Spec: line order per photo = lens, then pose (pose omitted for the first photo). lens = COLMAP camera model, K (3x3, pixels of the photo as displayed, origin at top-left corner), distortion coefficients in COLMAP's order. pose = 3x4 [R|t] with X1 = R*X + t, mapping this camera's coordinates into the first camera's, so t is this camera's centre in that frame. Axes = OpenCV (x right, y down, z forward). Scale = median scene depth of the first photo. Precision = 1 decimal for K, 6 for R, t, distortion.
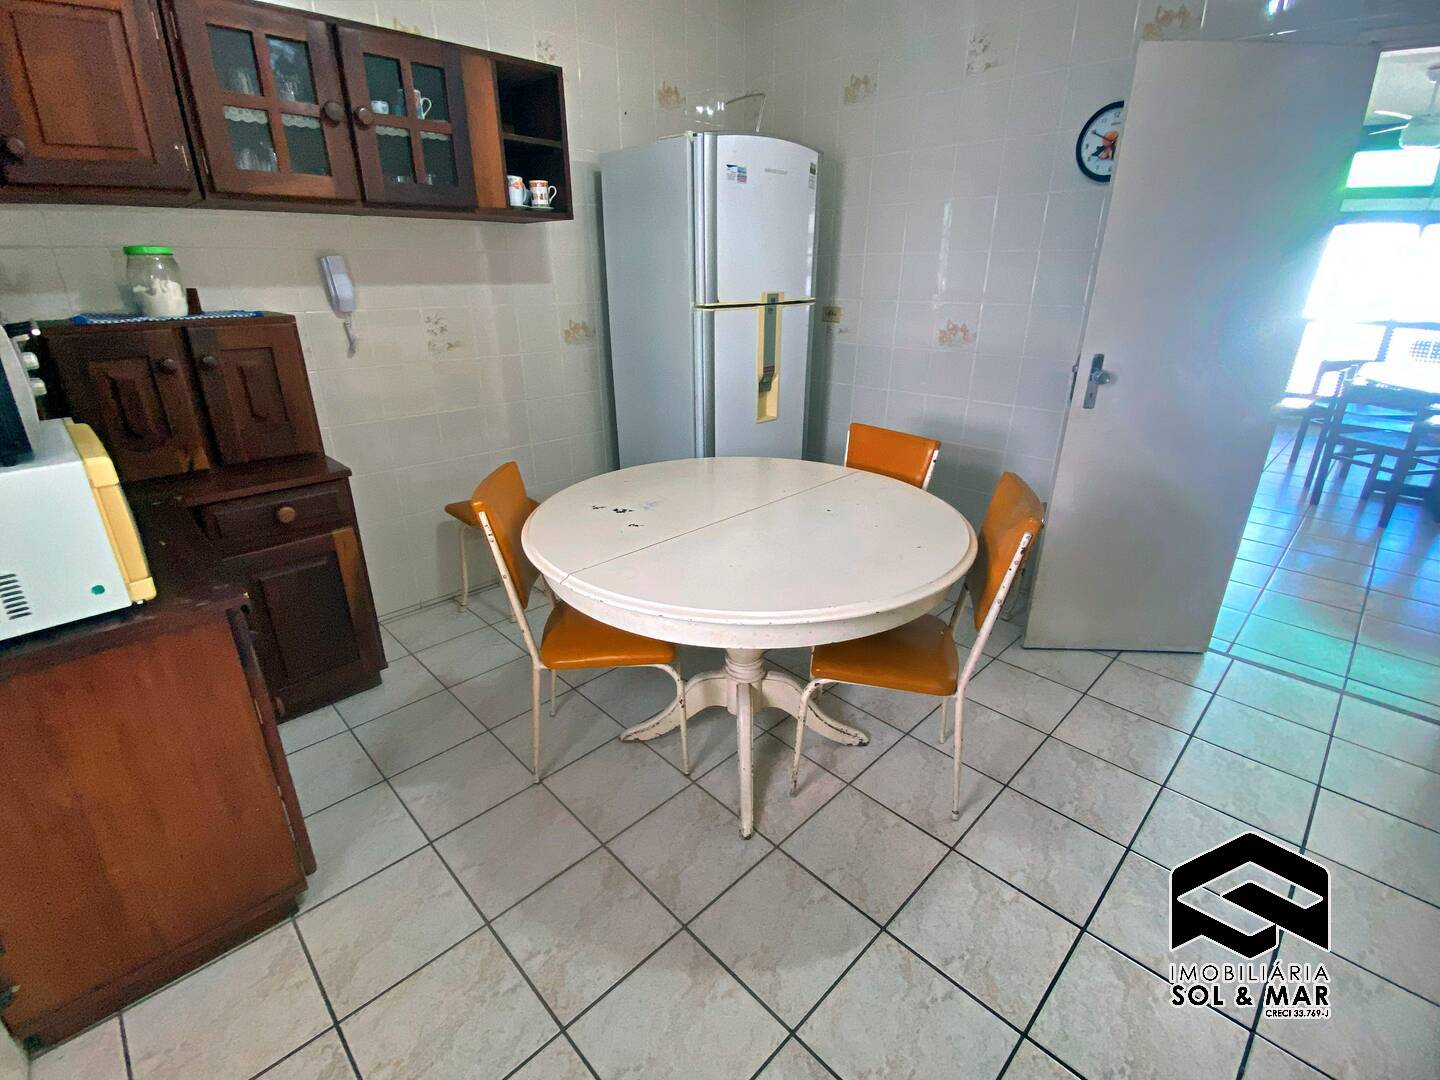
lens RADIAL K [[676.2, 0, 720.7], [0, 676.2, 531.9], [0, 0, 1]] dist [-0.001748, -0.000312]
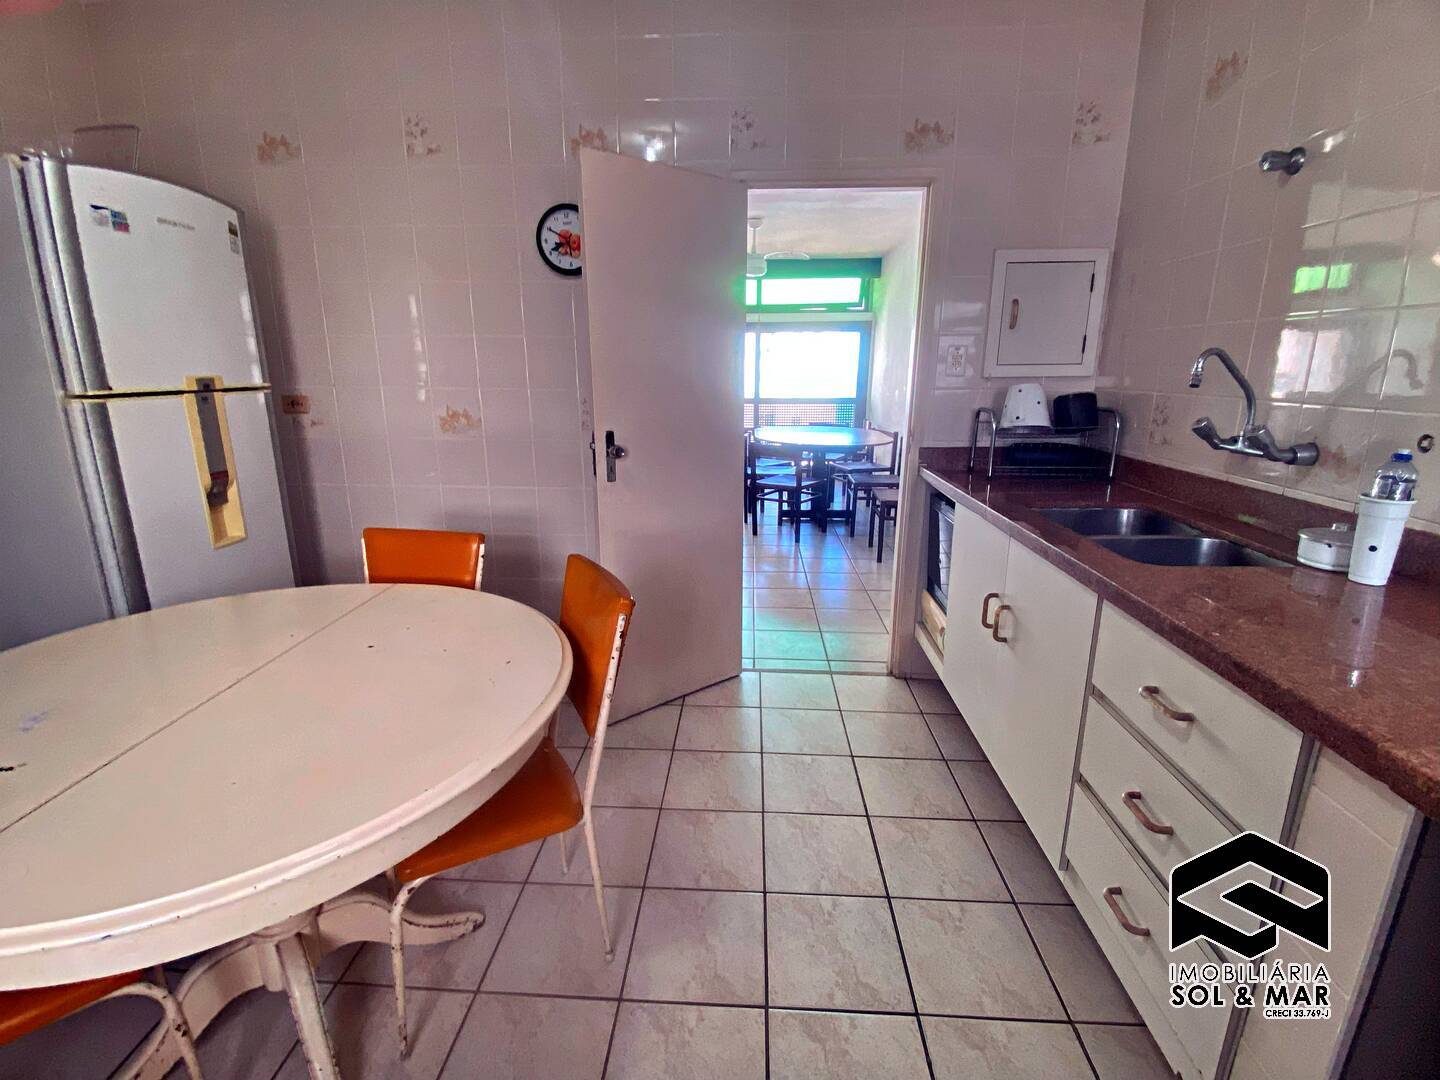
lens RADIAL K [[648.8, 0, 711.4], [0, 648.8, 533.4], [0, 0, 1]] dist [0.017304, -0.020271]
pose [[0.736630, -0.160127, 0.657066, -0.011174], [0.240913, 0.969961, -0.033705, -0.029307], [-0.631932, 0.183123, 0.753079, 0.153014]]
